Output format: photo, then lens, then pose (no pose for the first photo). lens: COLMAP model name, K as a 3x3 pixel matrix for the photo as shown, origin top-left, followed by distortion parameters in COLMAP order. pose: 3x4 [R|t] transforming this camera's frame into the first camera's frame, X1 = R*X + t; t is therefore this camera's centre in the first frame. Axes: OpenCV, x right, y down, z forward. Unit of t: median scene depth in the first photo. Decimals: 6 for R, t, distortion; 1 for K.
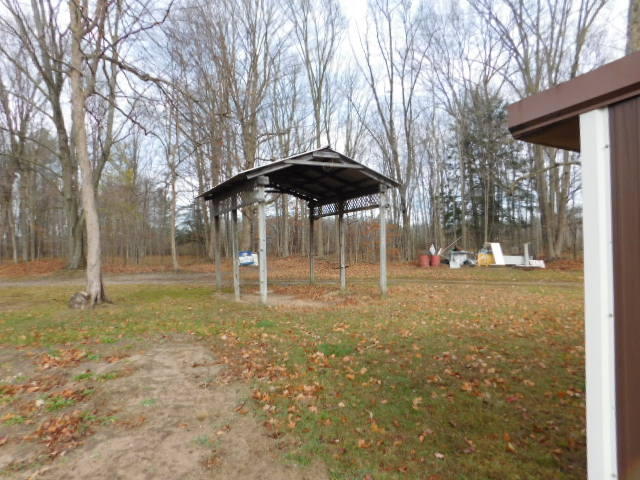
lens RADIAL K [[419.2, 0, 320.0], [0, 419.2, 240.0], [0, 0, 1]] dist [-0.094087, 0.075110]
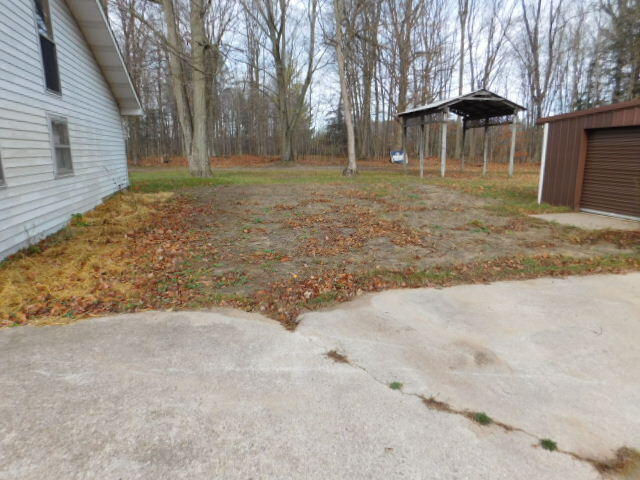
lens RADIAL K [[419.2, 0, 320.0], [0, 419.2, 240.0], [0, 0, 1]] dist [-0.094087, 0.075110]
pose [[0.959188, 0.074565, -0.272759, -0.060723], [-0.010536, 0.973360, 0.229041, 0.002594], [0.282571, -0.216819, 0.934421, -0.453148]]
